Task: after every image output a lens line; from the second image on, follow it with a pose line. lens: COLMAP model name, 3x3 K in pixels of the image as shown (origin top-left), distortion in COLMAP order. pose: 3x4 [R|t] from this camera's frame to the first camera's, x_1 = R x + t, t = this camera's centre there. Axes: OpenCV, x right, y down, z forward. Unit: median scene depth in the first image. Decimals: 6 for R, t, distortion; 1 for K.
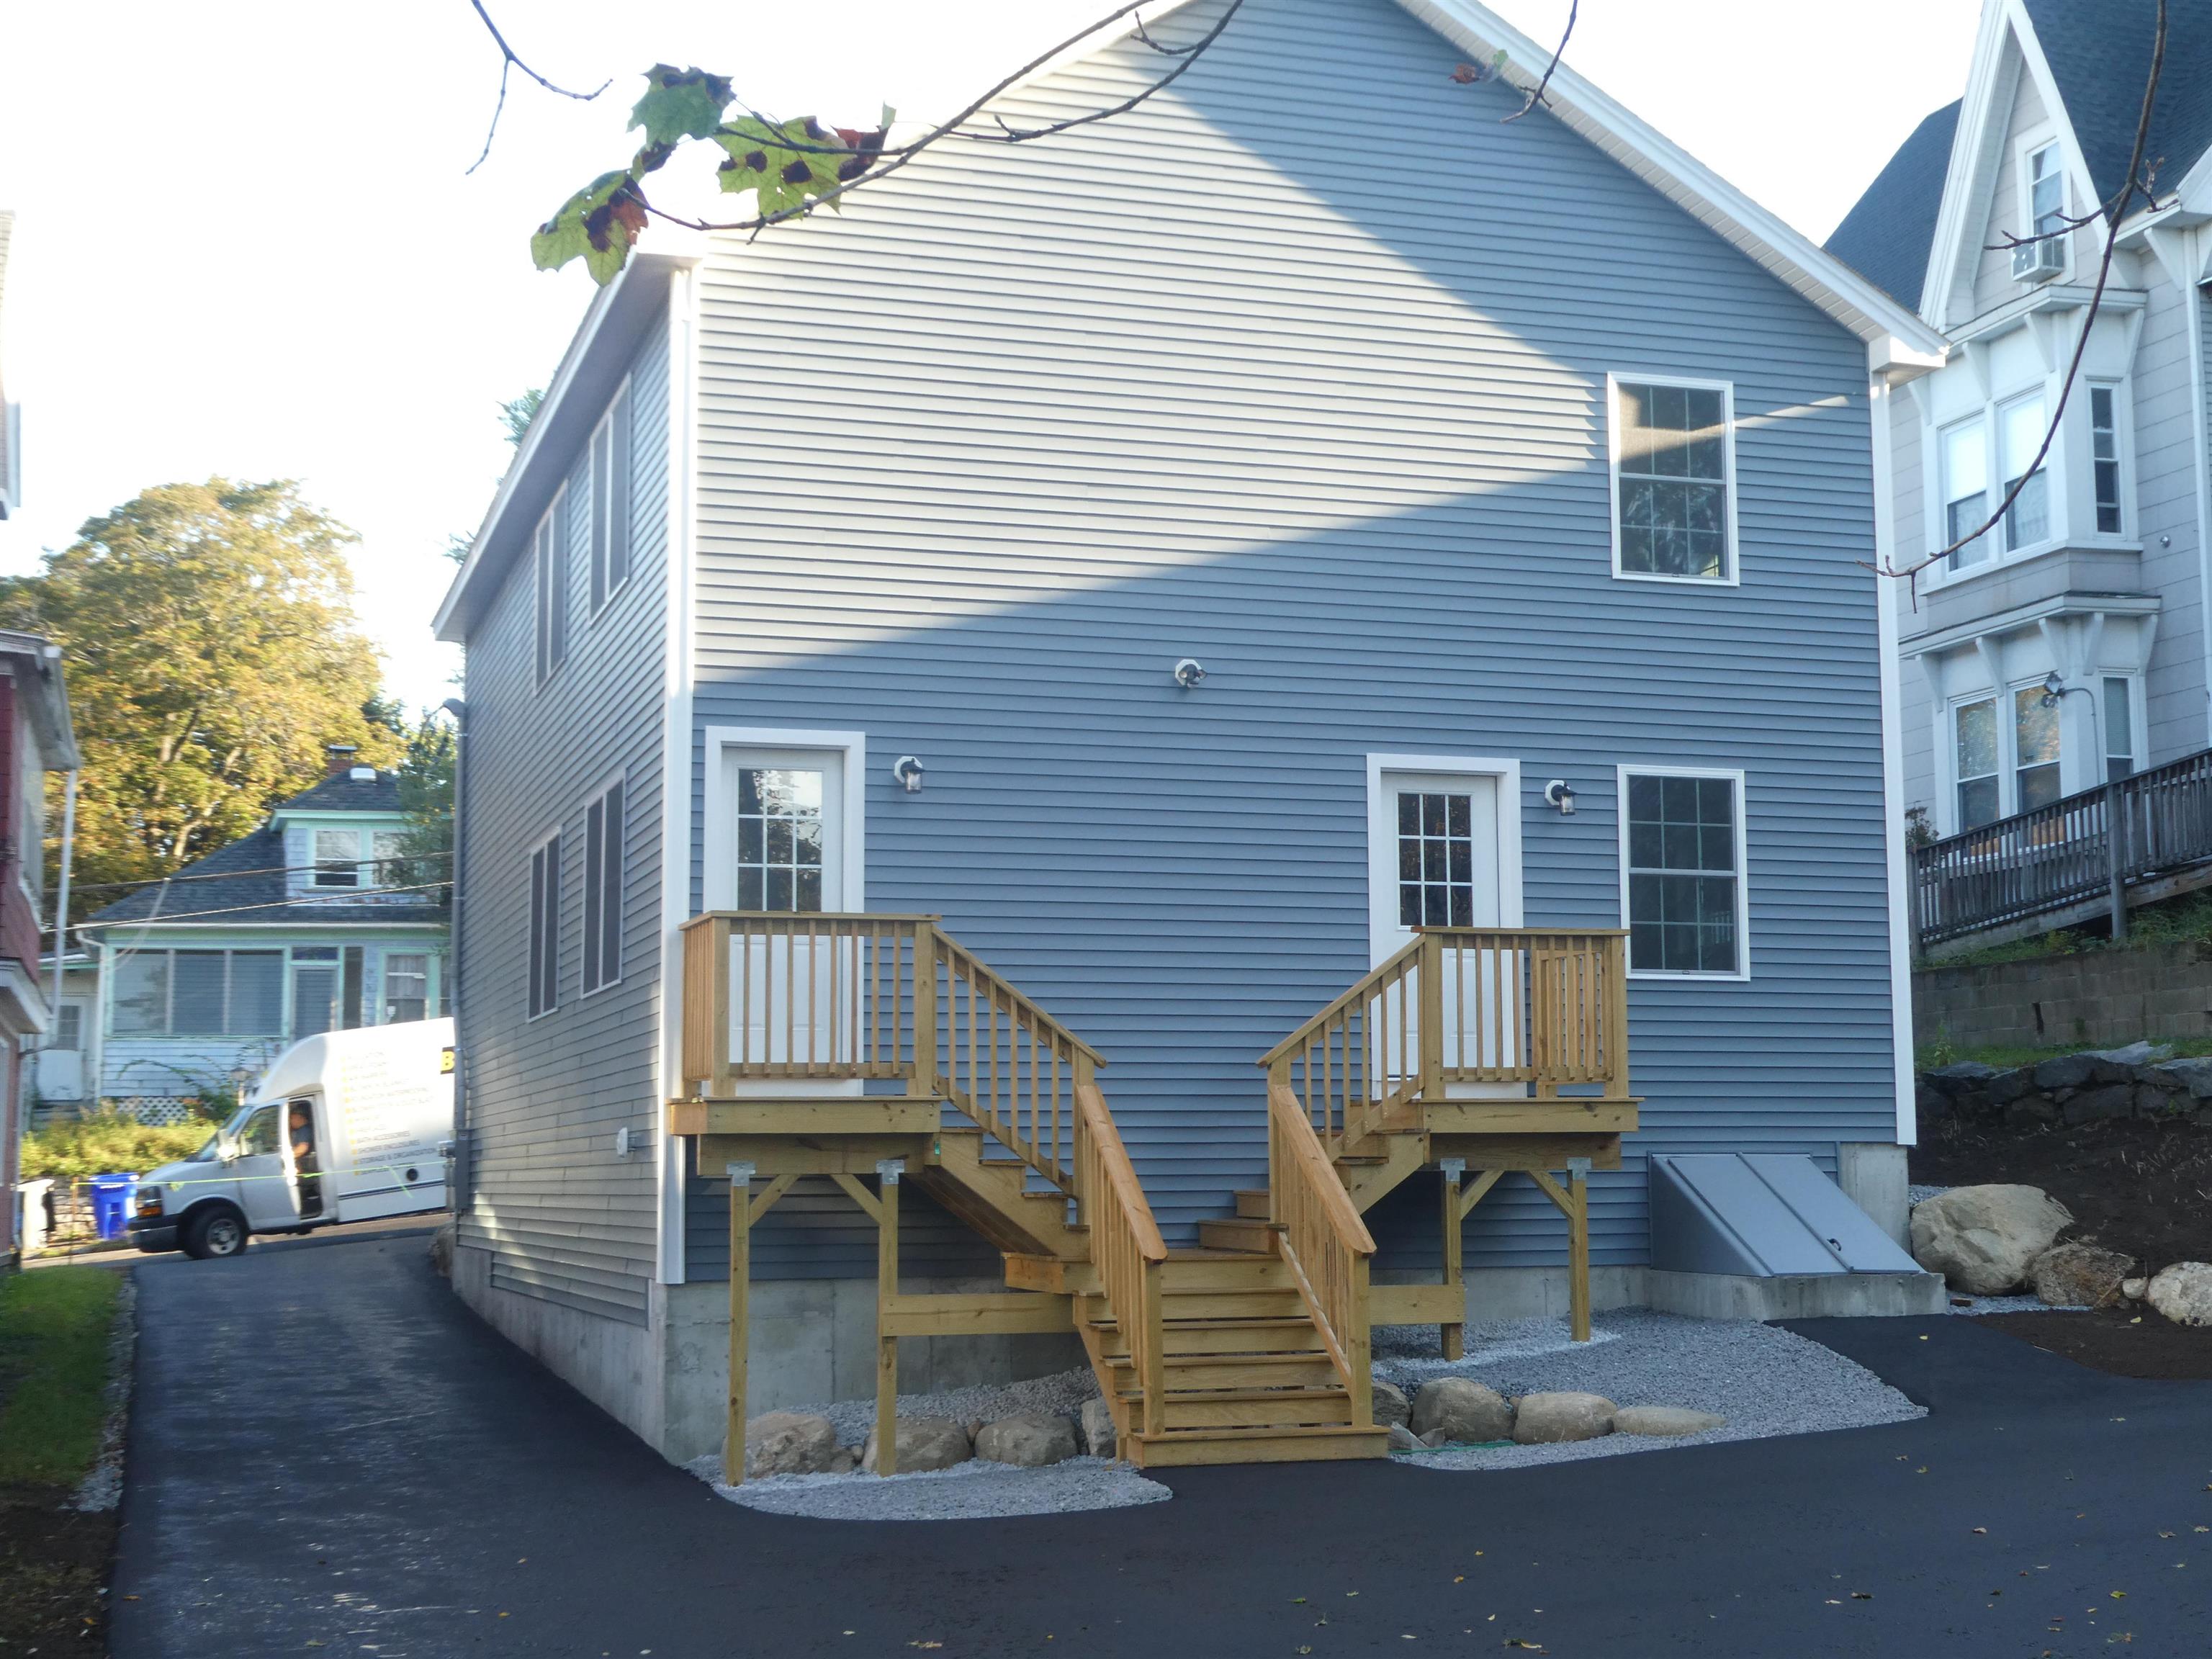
lens RADIAL K [[3043.3, 0, 1106.1], [0, 3043.3, 820.0], [0, 0, 1]] dist [-0.021959, 0.000000]
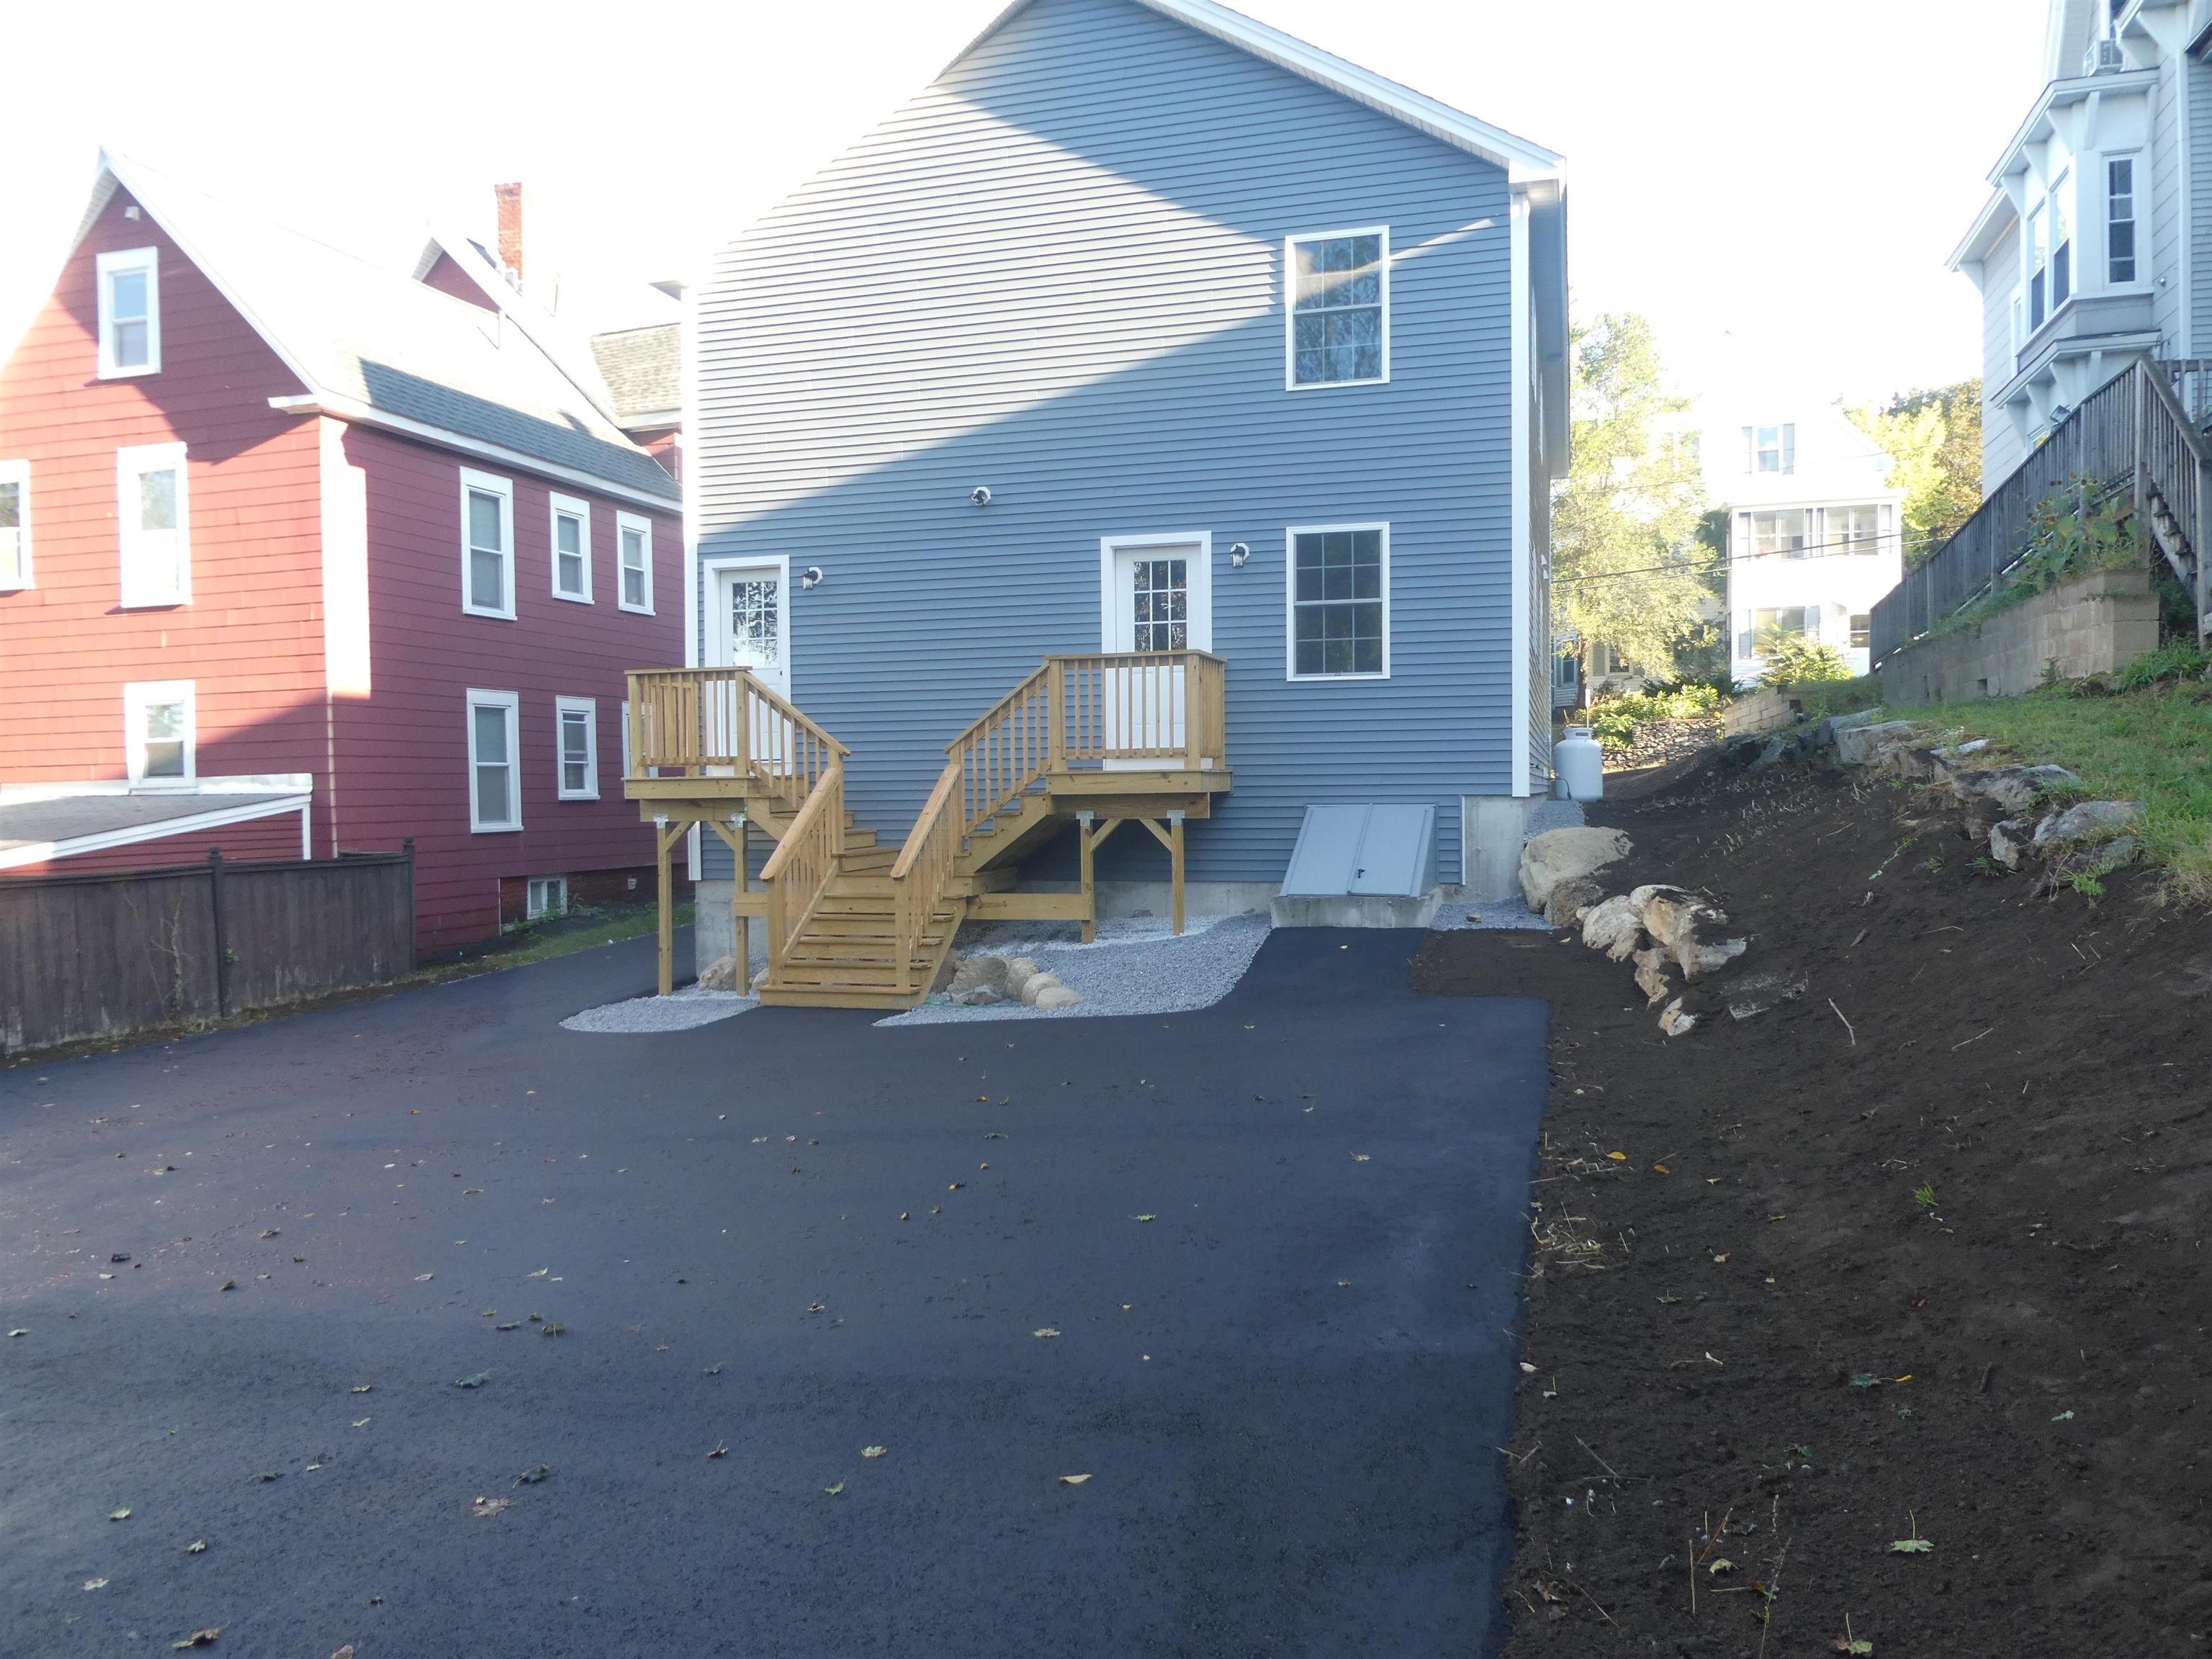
lens RADIAL K [[1552.5, 0, 1111.1], [0, 1552.5, 847.4], [0, 0, 1]] dist [-0.012606, -0.006900]
pose [[0.834296, 0.016538, -0.551068, 0.490920], [0.071382, 0.987896, 0.137717, 0.022821], [0.546675, -0.154234, 0.823018, 0.342087]]
